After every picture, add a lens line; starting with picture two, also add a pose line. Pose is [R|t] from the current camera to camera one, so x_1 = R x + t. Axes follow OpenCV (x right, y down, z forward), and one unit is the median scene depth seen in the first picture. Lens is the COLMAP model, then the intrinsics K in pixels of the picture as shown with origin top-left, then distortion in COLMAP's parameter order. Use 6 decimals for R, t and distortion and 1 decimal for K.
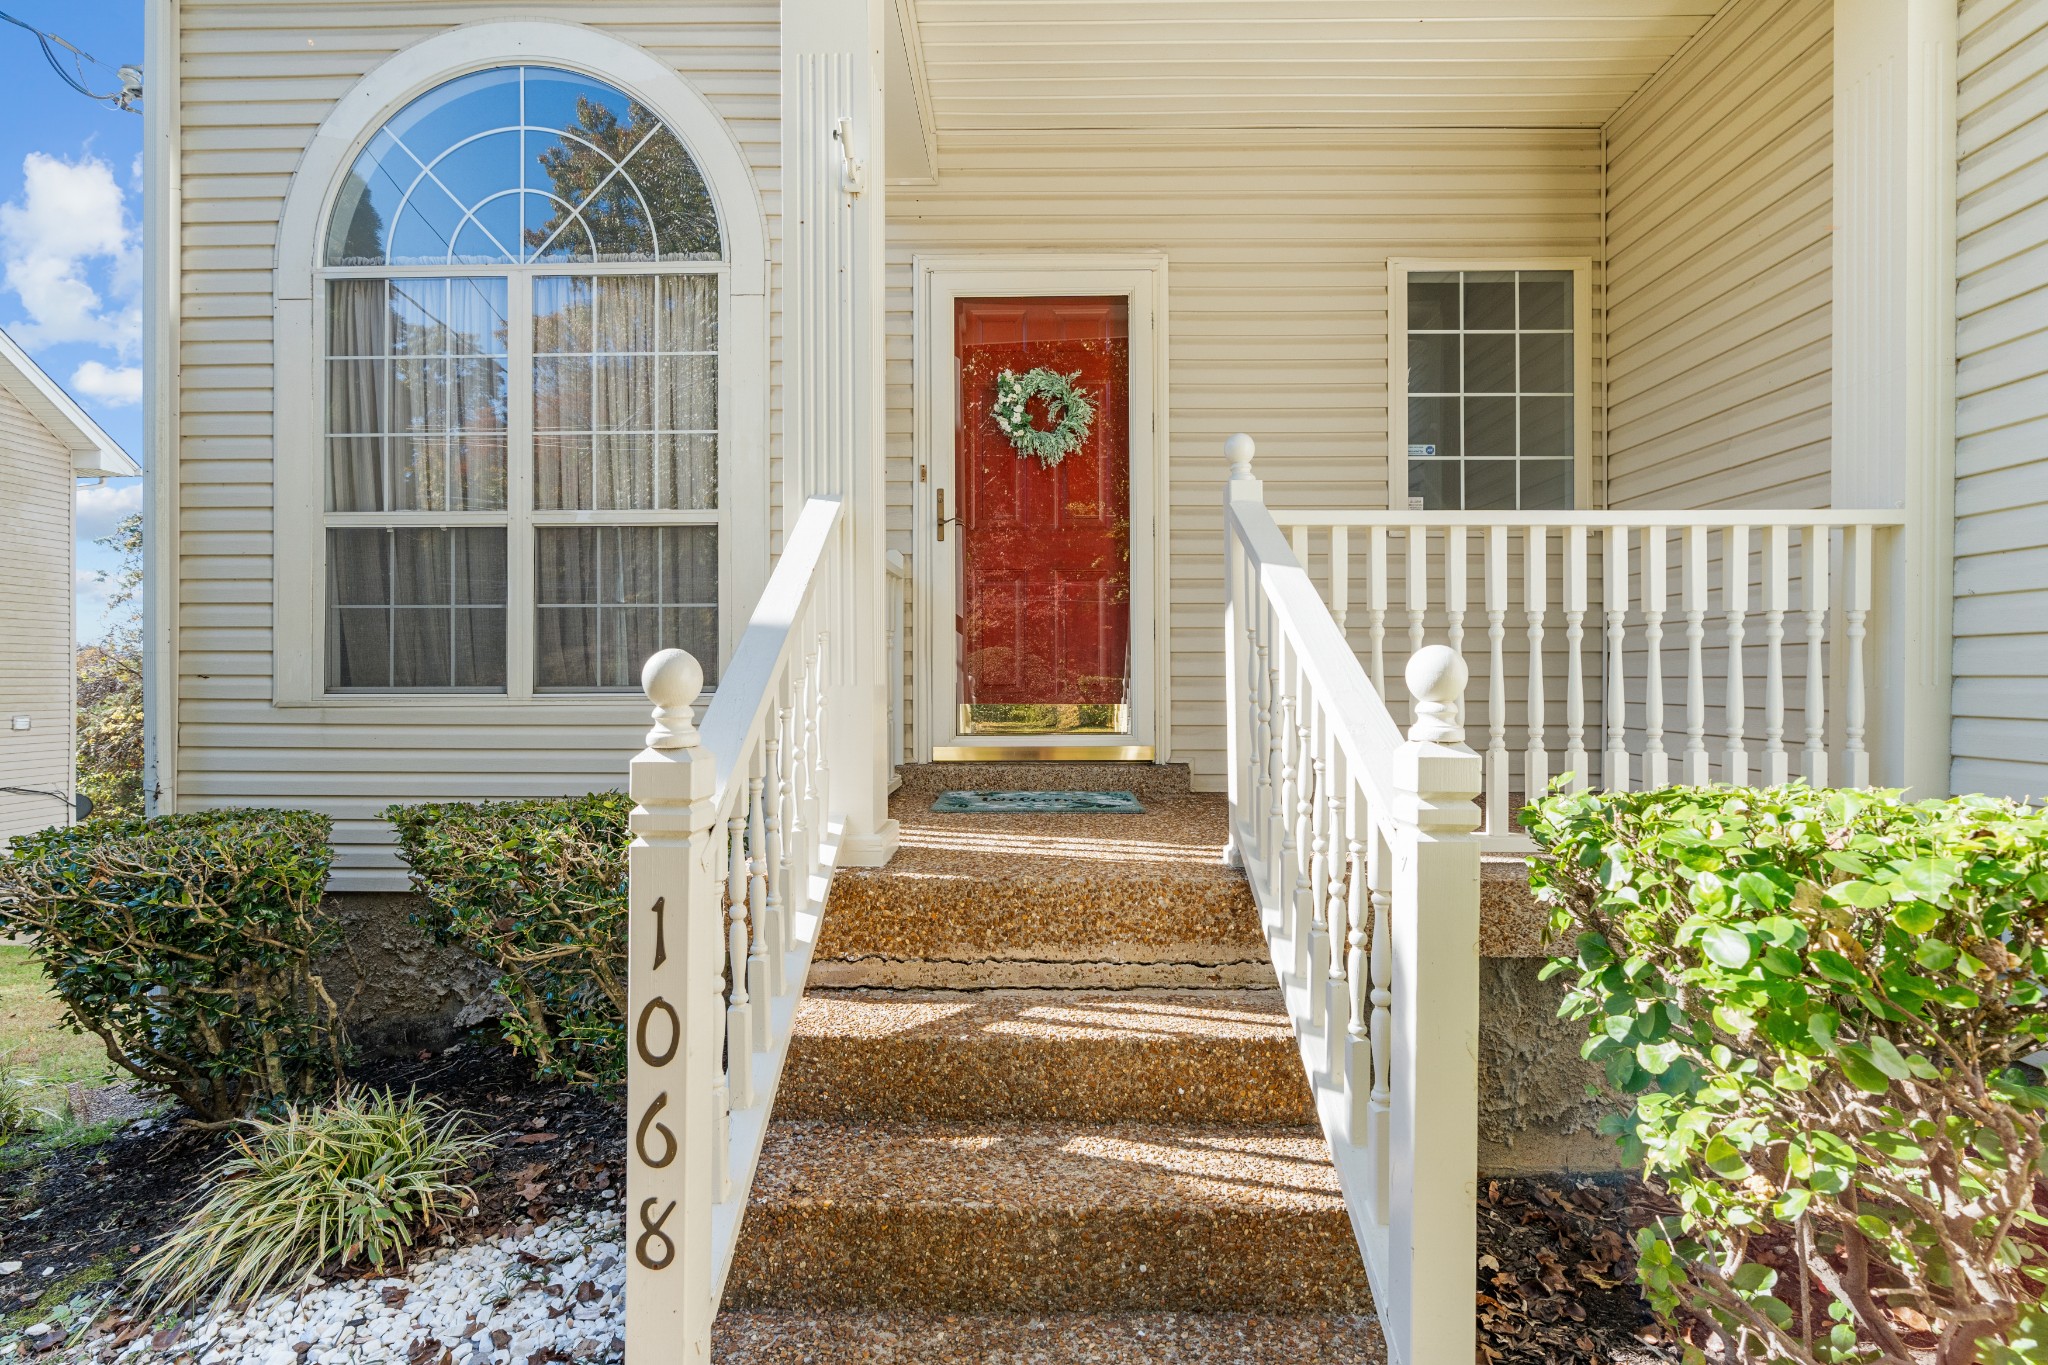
lens RADIAL K [[1009.1, 0, 1067.8], [0, 1009.1, 682.3], [0, 0, 1]] dist [-0.013645, 0.007184]
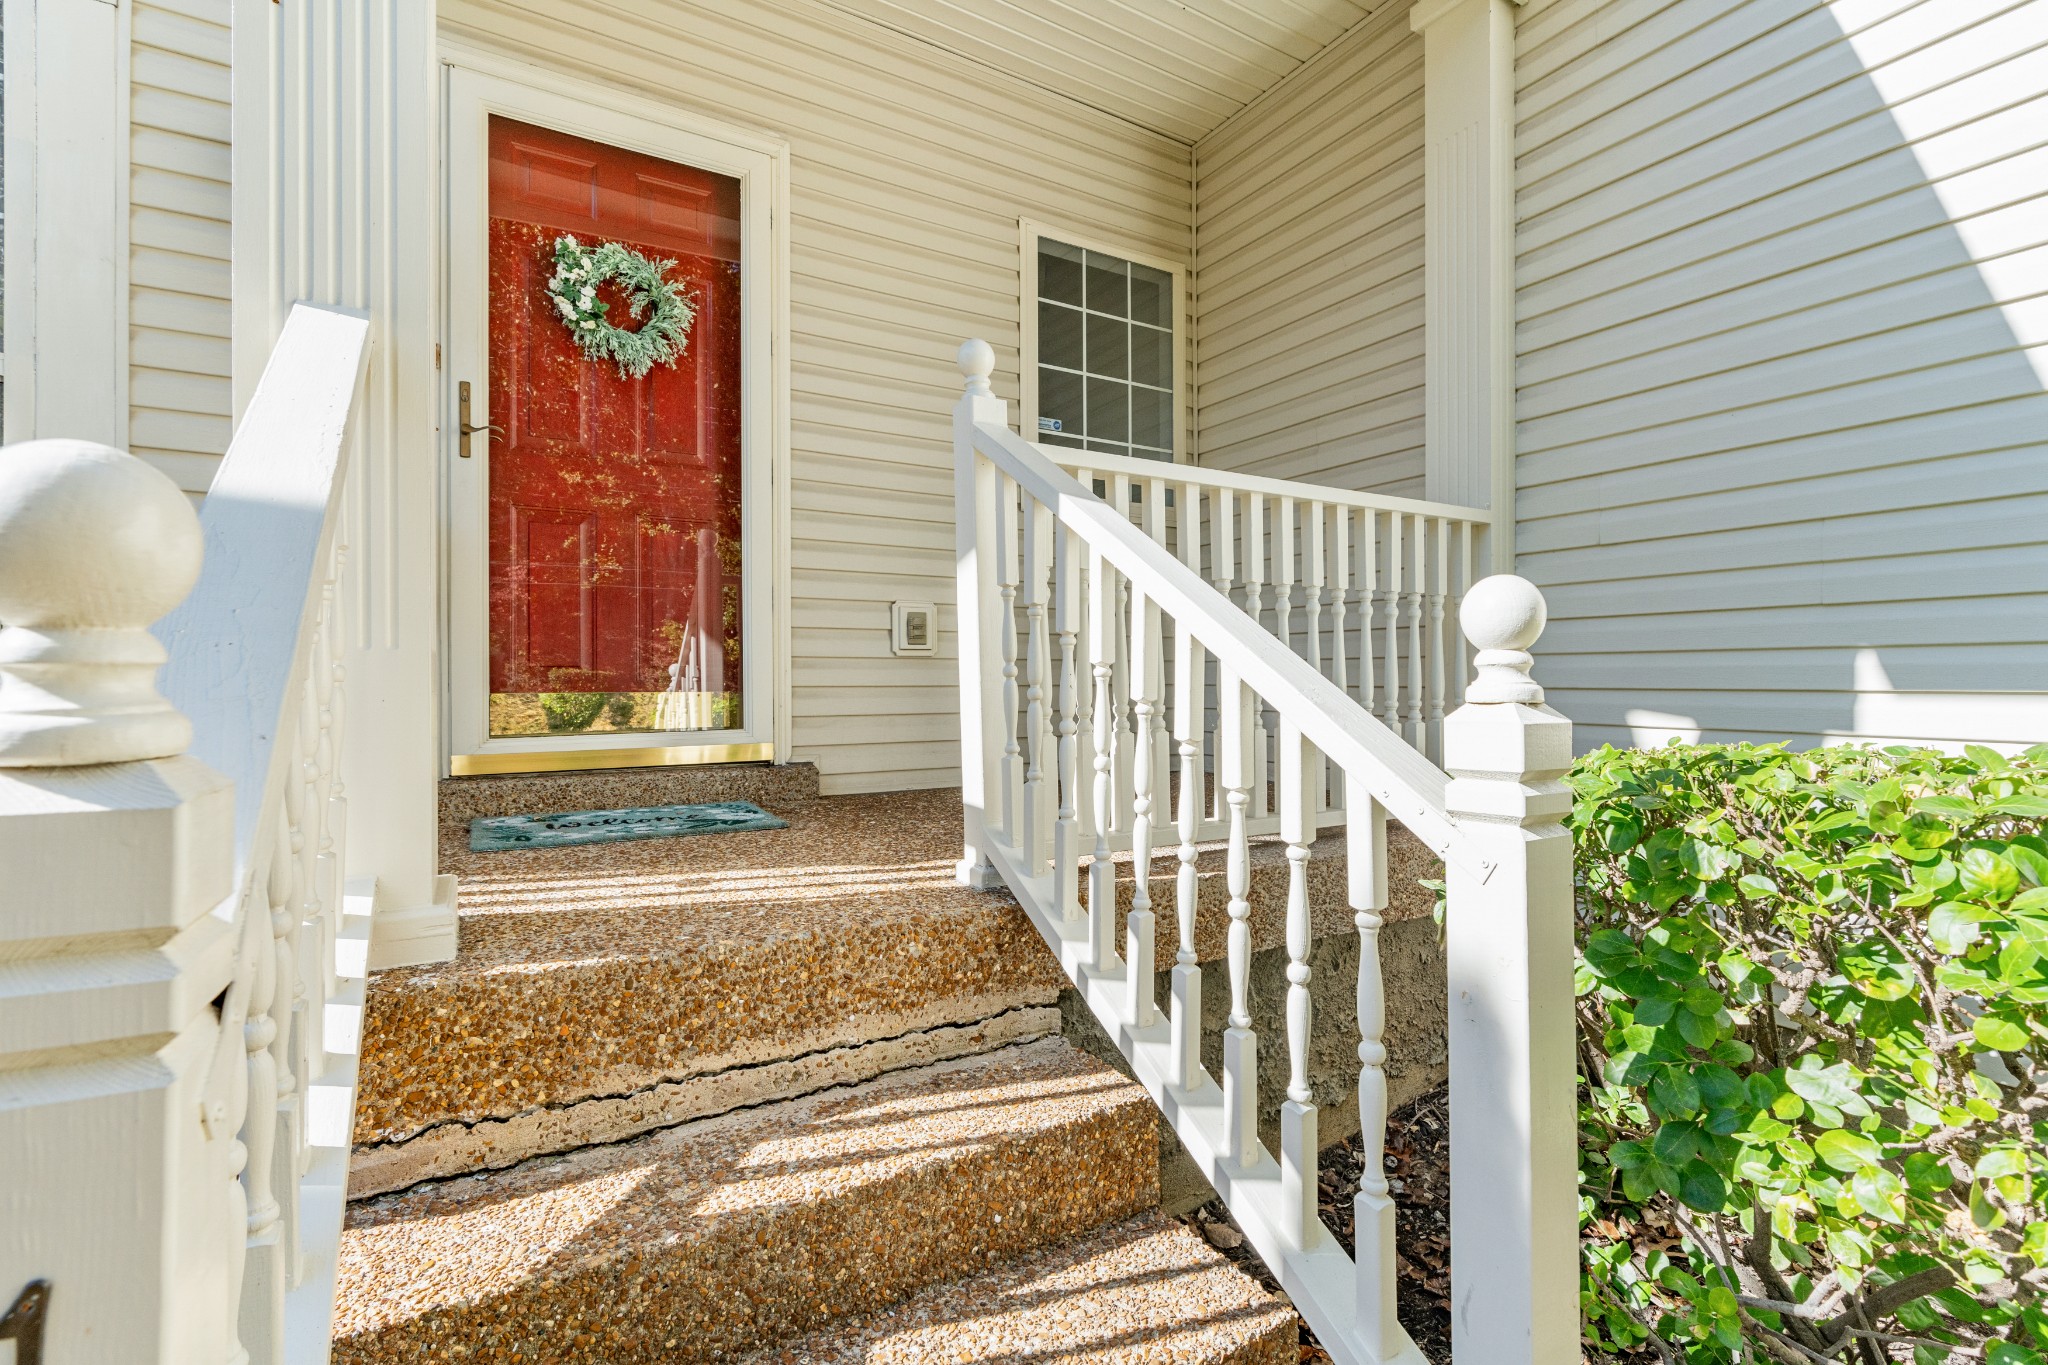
lens RADIAL K [[923.0, 0, 1028.5], [0, 923.0, 673.5], [0, 0, 1]] dist [-0.003258, 0.001460]
pose [[0.851520, 0.001020, 0.524321, -0.186357], [0.006276, 0.999907, -0.012138, 0.026275], [-0.524284, 0.013626, 0.851434, 0.381261]]
